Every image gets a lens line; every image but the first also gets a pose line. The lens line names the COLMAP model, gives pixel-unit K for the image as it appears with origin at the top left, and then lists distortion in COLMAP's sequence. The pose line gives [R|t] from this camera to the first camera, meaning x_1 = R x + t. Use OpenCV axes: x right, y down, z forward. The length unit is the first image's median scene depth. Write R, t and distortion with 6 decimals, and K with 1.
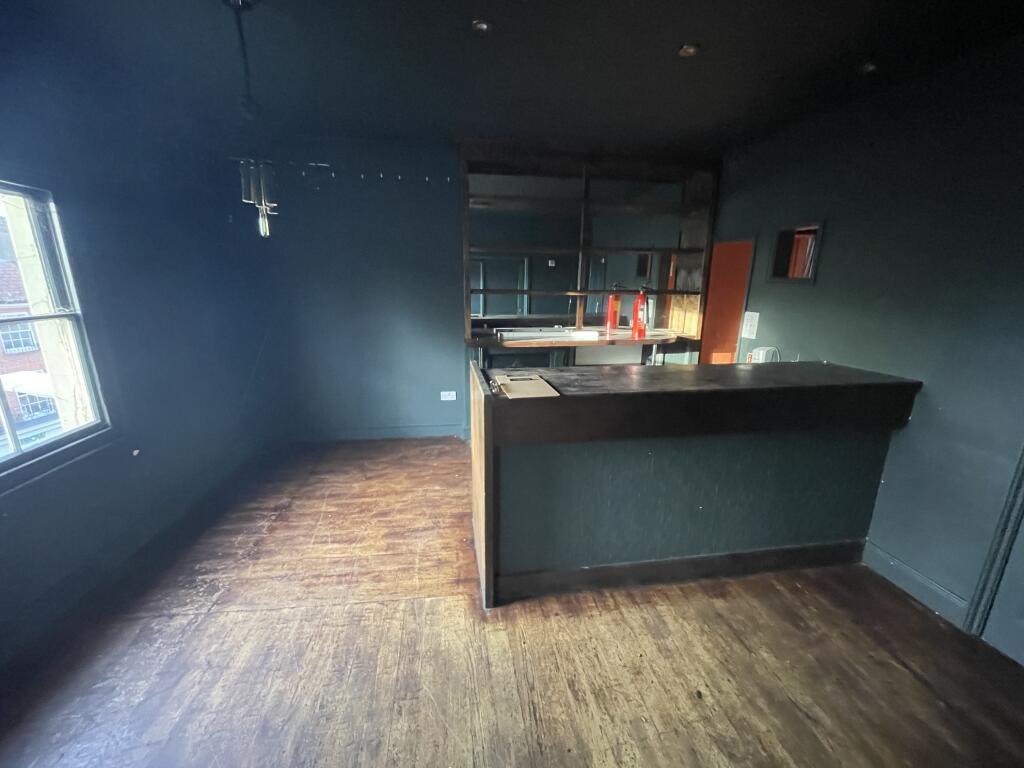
lens RADIAL K [[408.7, 0, 509.5], [0, 408.7, 388.0], [0, 0, 1]] dist [-0.002618, -0.000261]
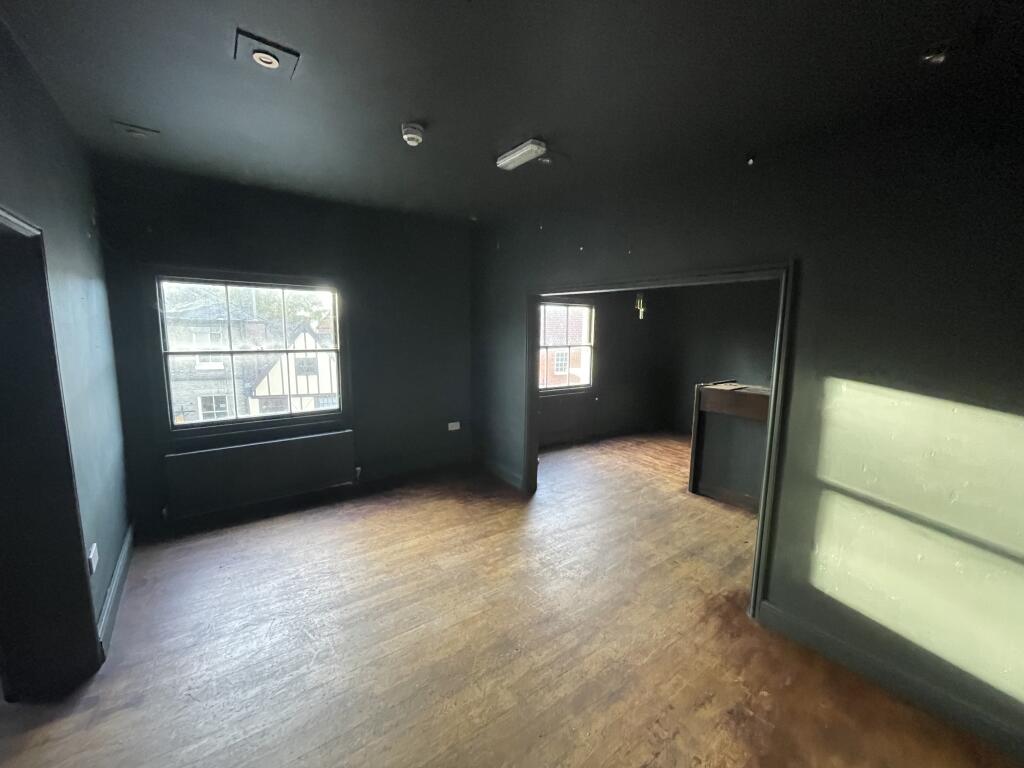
lens RADIAL K [[408.7, 0, 511.7], [0, 408.7, 383.8], [0, 0, 1]] dist [-0.002618, -0.000261]
pose [[0.481723, 0.119868, -0.868087, 1.166278], [-0.222711, 0.974822, 0.011019, 0.173441], [0.847551, 0.188024, 0.496290, -0.832539]]
